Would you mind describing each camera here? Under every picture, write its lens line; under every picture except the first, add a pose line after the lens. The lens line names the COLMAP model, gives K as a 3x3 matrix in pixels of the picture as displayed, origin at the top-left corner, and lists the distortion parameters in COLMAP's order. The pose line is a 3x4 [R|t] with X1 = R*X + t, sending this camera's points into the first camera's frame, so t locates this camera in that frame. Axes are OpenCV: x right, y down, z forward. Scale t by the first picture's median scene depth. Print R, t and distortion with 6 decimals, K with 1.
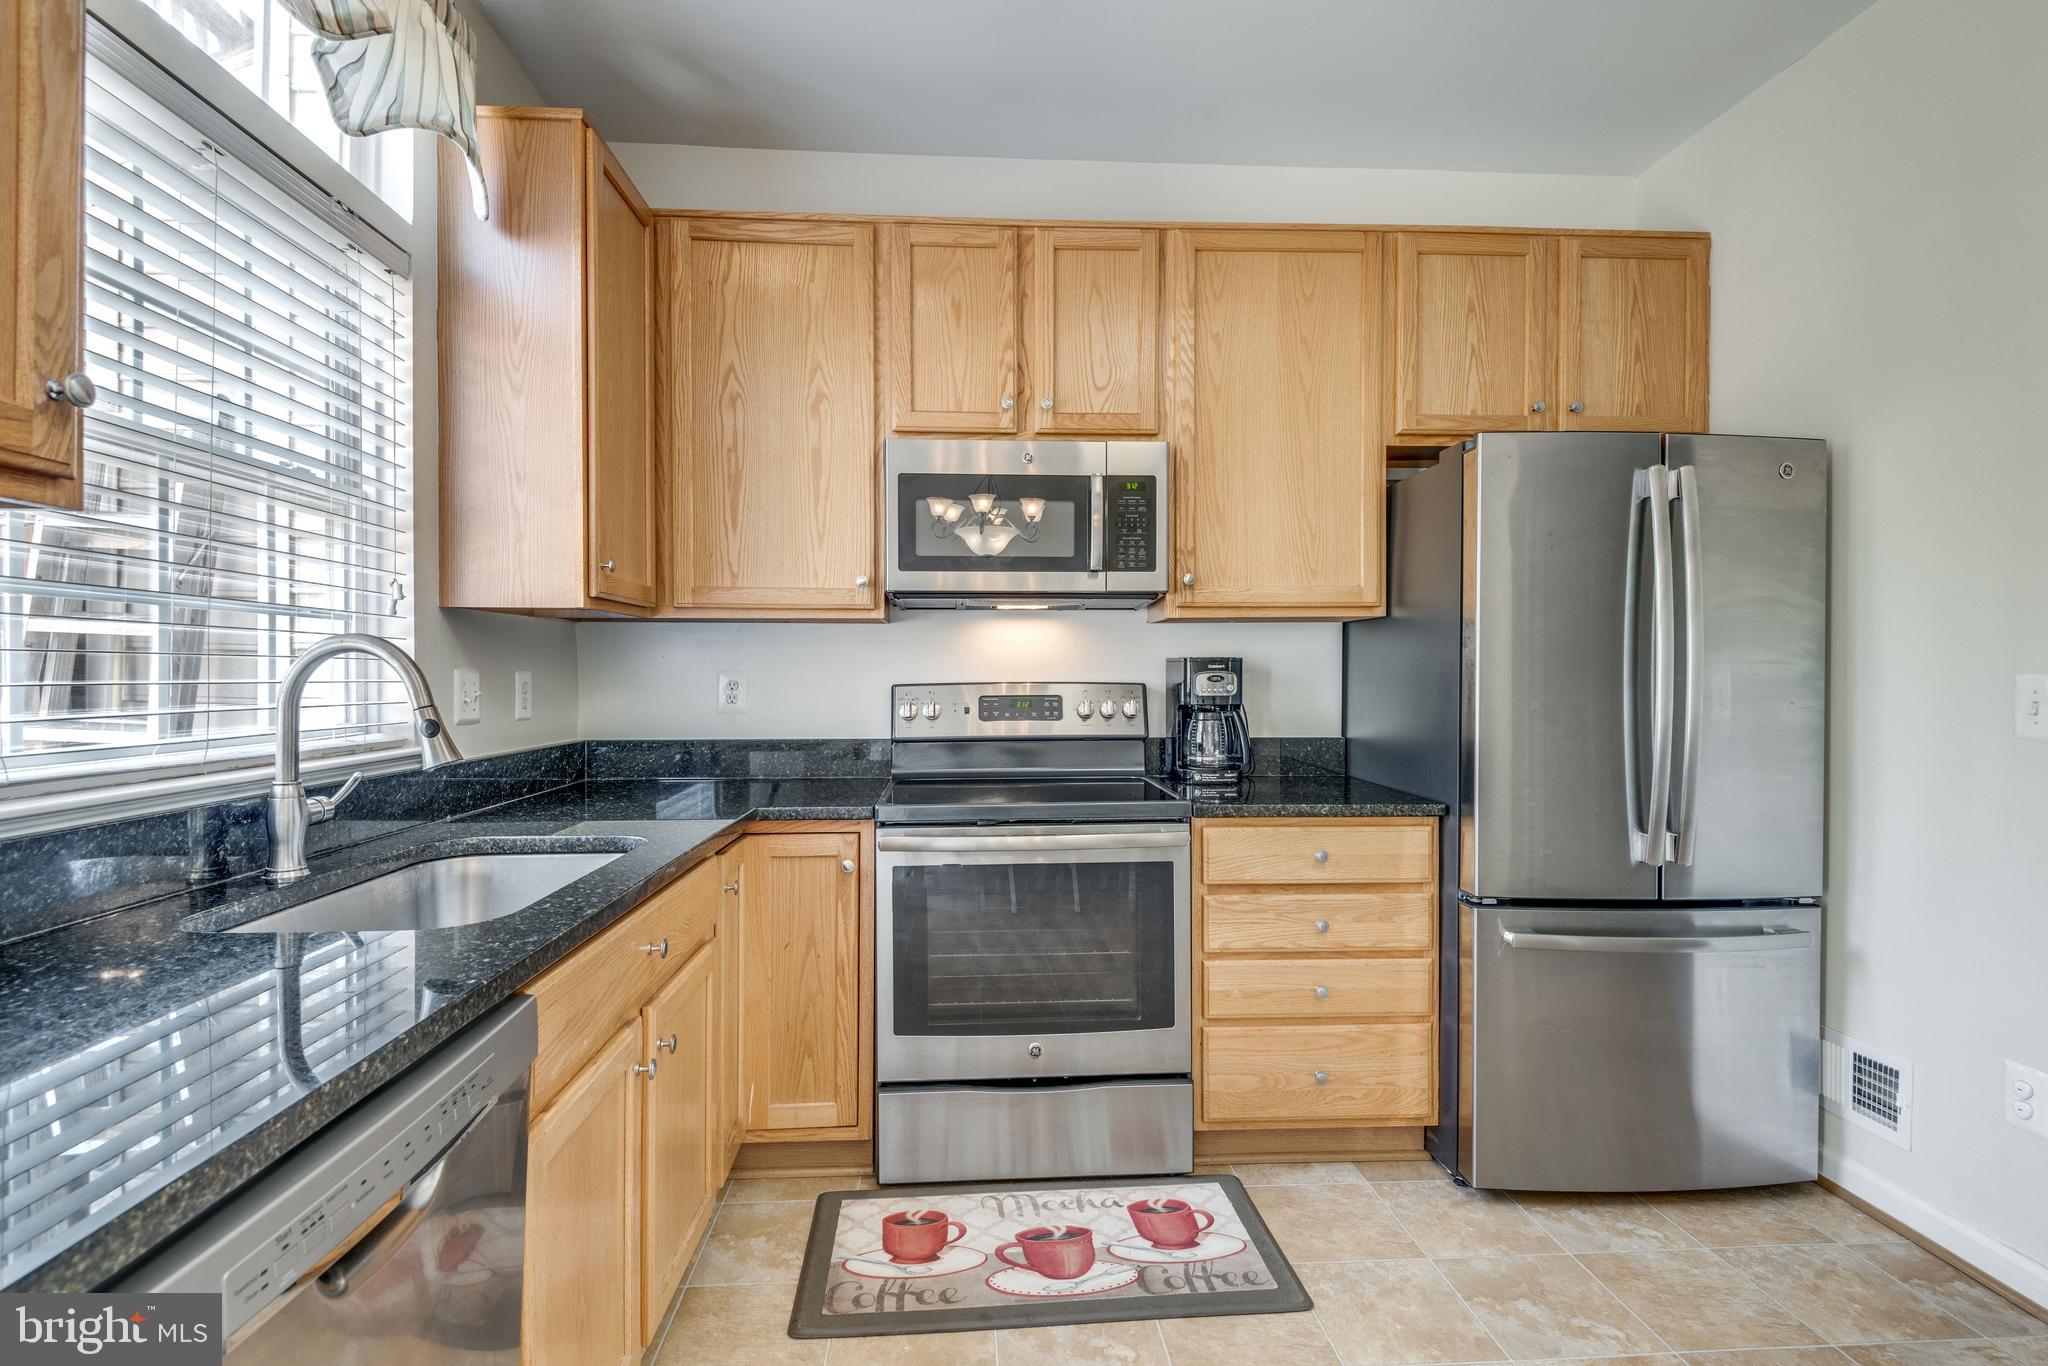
lens RADIAL K [[985.9, 0, 1016.1], [0, 985.9, 677.4], [0, 0, 1]] dist [0.035161, -0.024889]
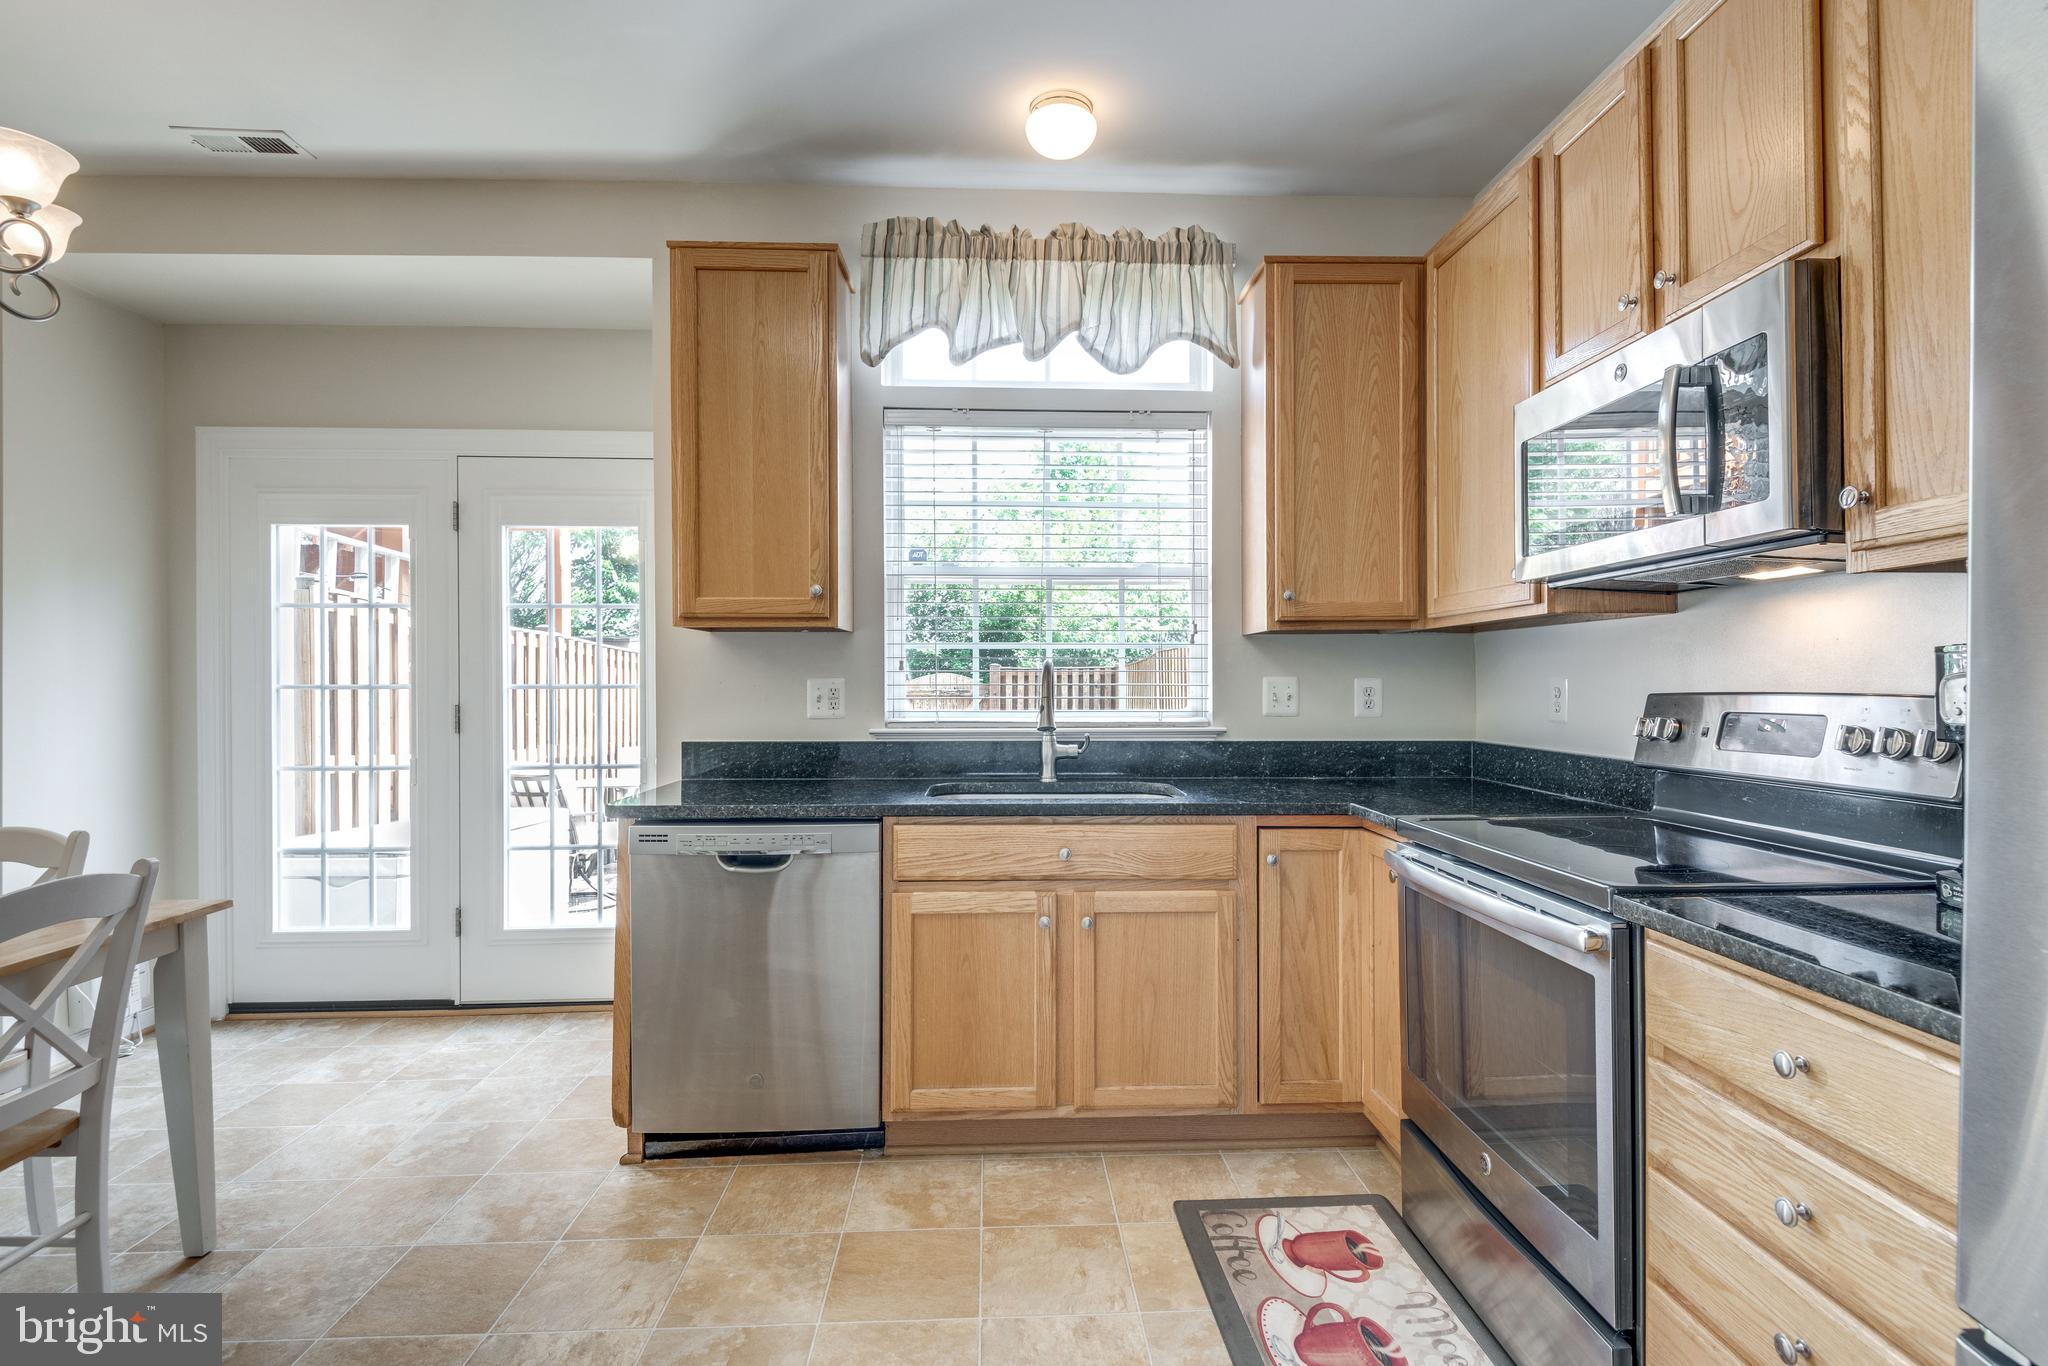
lens RADIAL K [[975.6, 0, 1044.3], [0, 975.6, 678.7], [0, 0, 1]] dist [0.033489, -0.033284]
pose [[-0.014185, -0.003486, -0.999893, 0.774708], [-0.003439, 0.999988, -0.003438, -0.000087], [0.999893, 0.003390, -0.014196, 0.642323]]
